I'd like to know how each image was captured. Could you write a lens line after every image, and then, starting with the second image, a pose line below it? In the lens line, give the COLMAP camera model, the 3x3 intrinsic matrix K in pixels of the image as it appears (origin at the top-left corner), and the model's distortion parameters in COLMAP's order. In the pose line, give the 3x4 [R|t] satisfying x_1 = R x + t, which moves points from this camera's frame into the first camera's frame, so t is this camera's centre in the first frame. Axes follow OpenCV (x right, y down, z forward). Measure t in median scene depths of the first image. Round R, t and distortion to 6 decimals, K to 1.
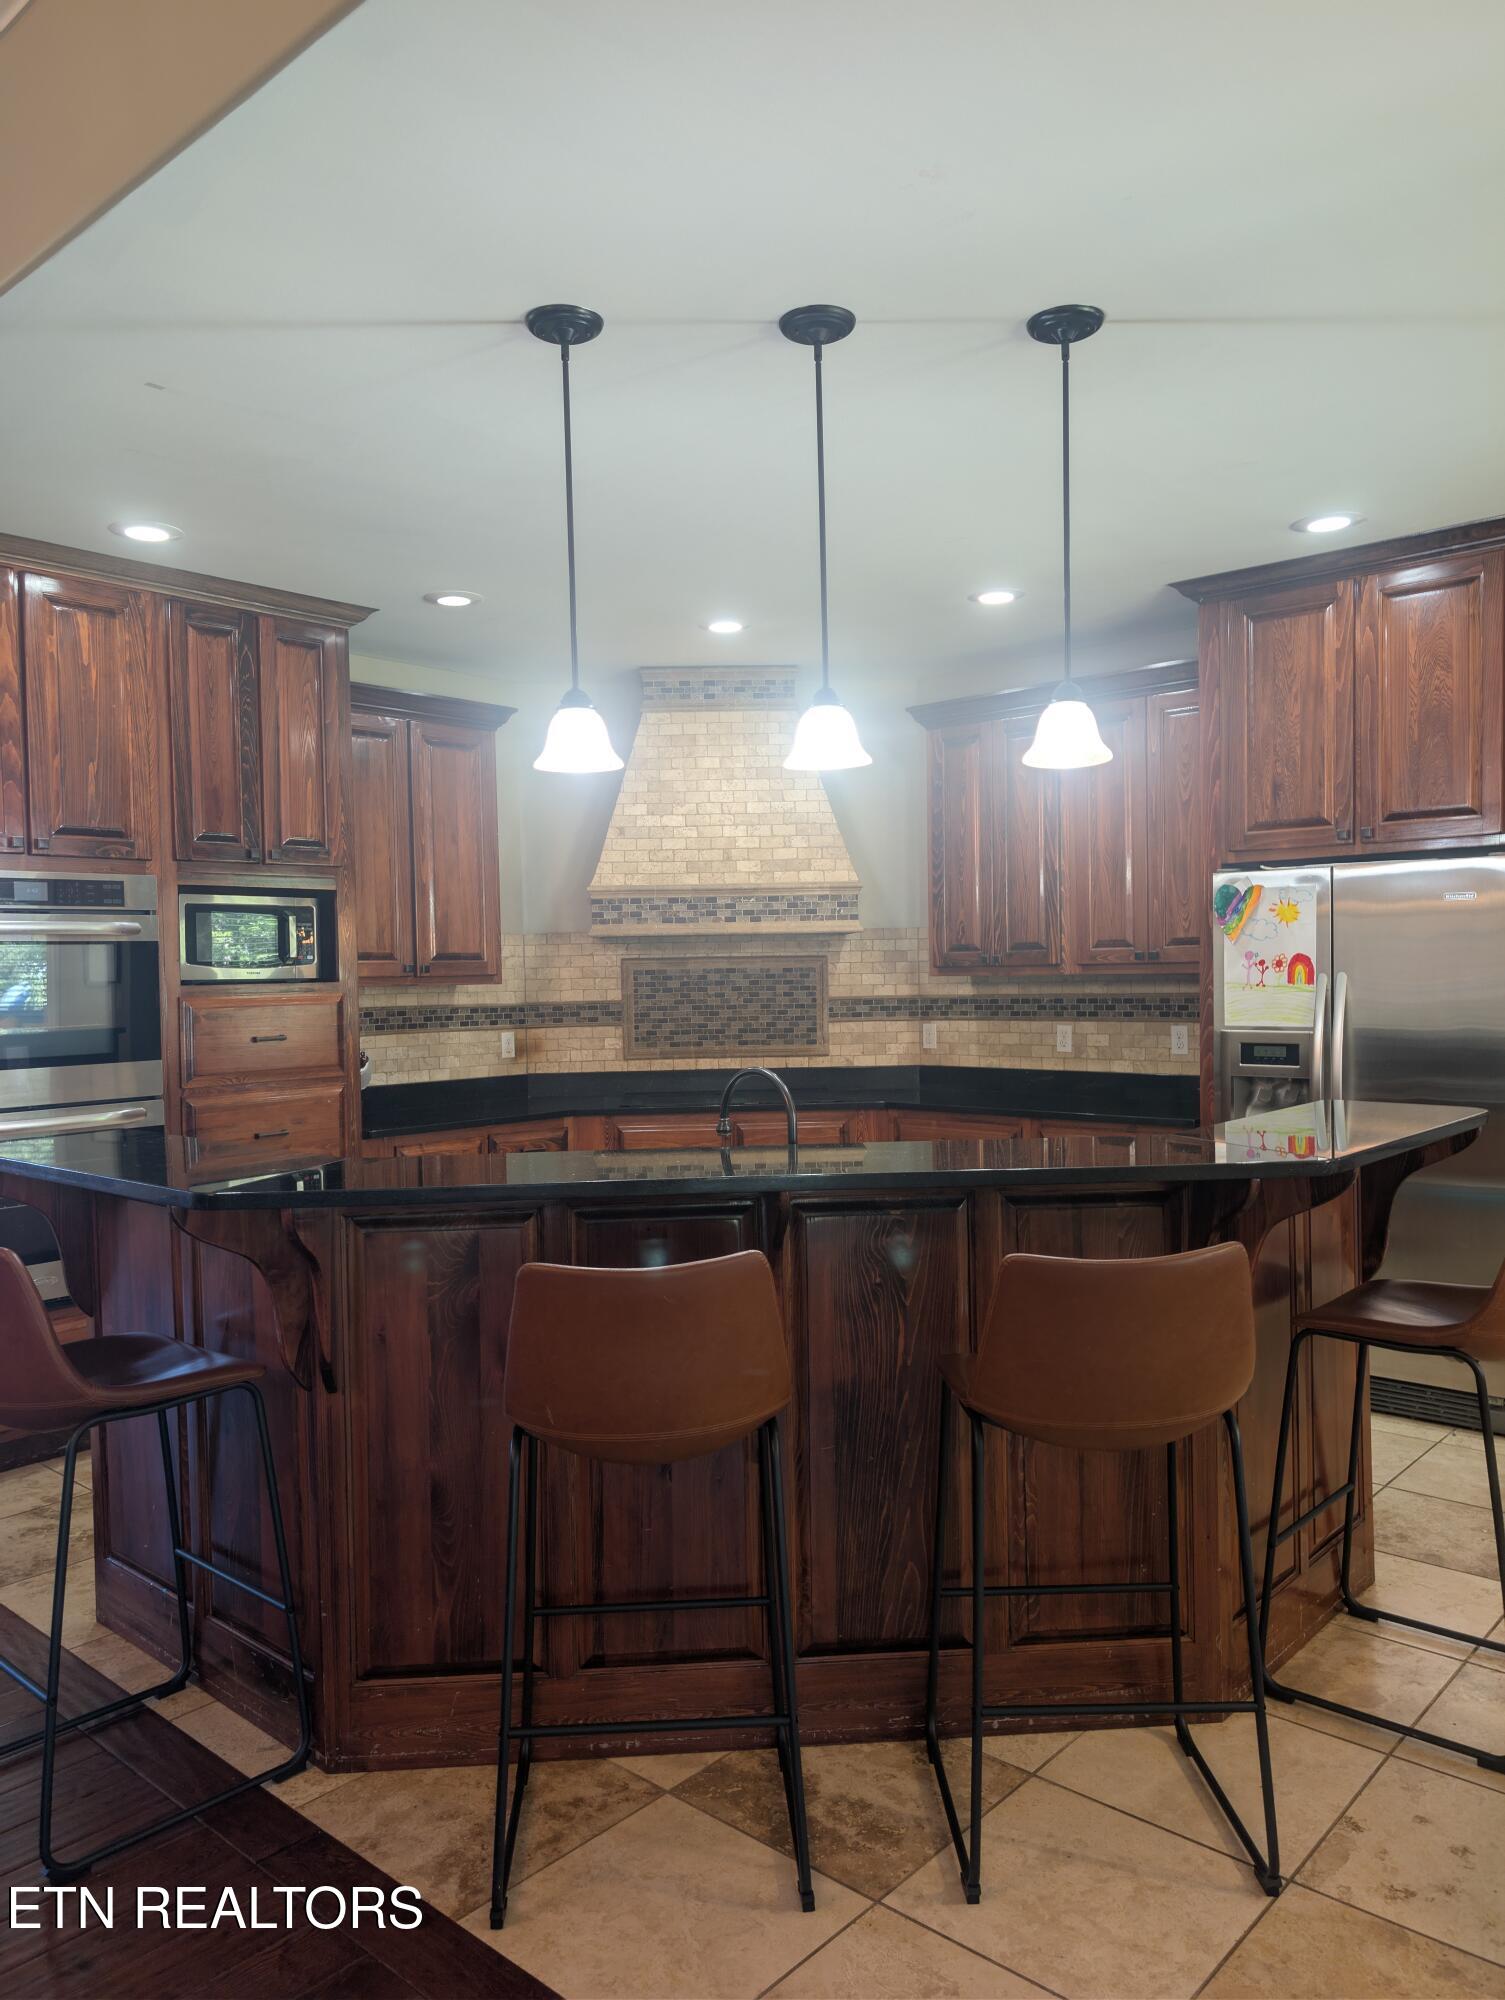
lens RADIAL K [[1426.8, 0, 752.5], [0, 1426.8, 1000.0], [0, 0, 1]] dist [-0.003819, -0.005577]
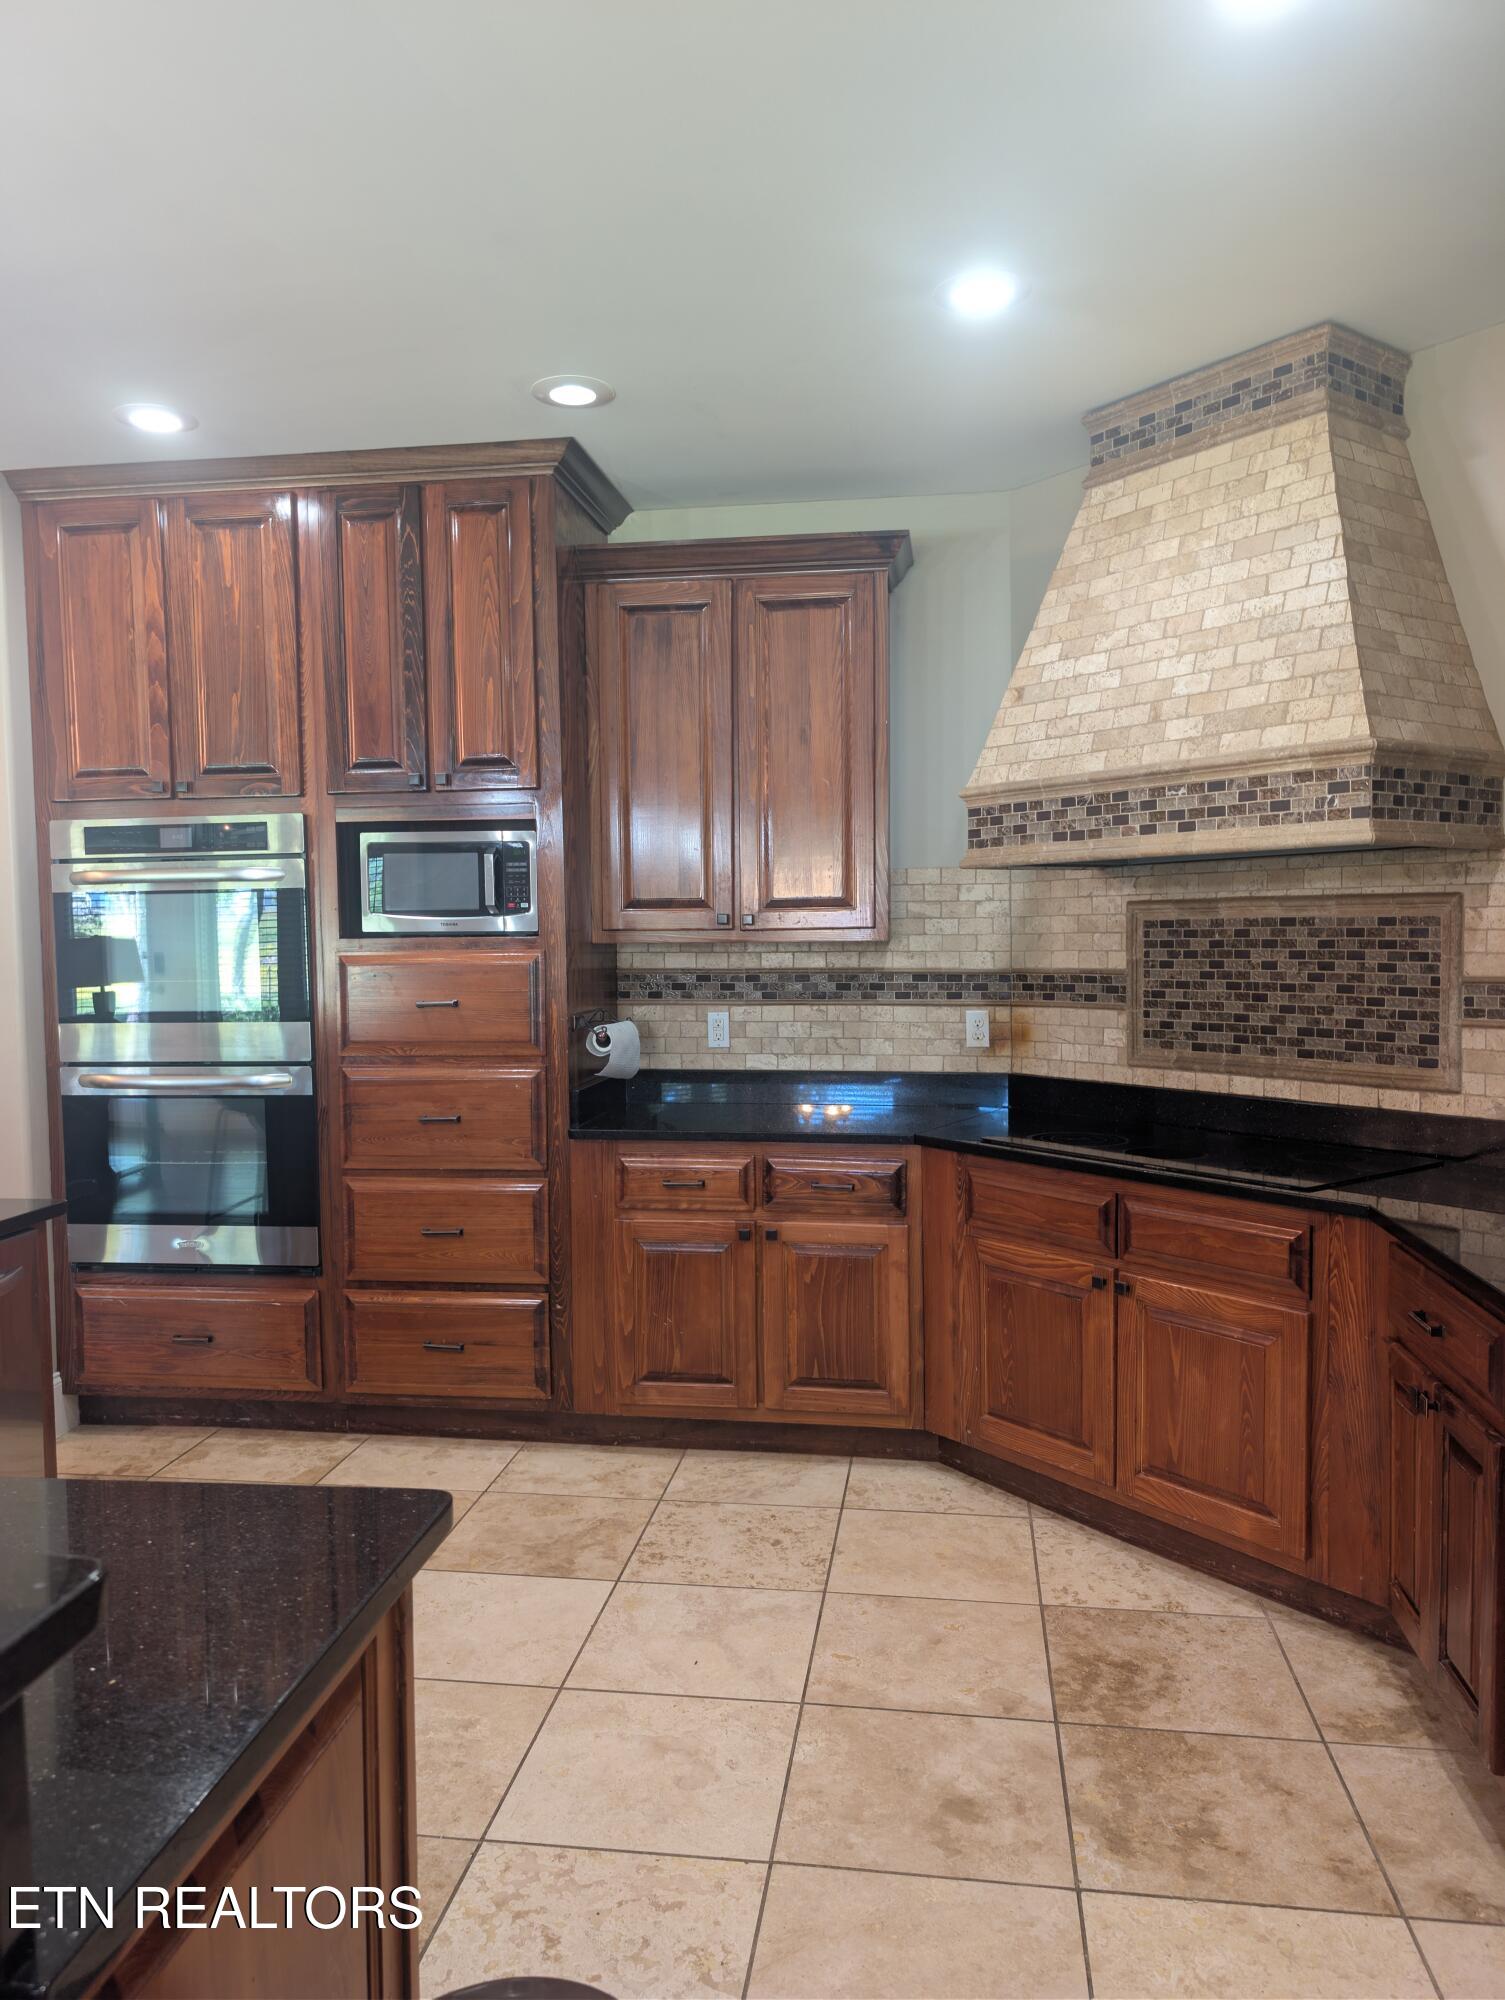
lens RADIAL K [[1426.8, 0, 752.5], [0, 1426.8, 1000.0], [0, 0, 1]] dist [-0.003819, -0.005577]
pose [[0.548158, 0.050808, -0.834830, 0.358713], [-0.017702, 0.998634, 0.049154, -0.014892], [0.836188, -0.012166, 0.548308, 0.560161]]
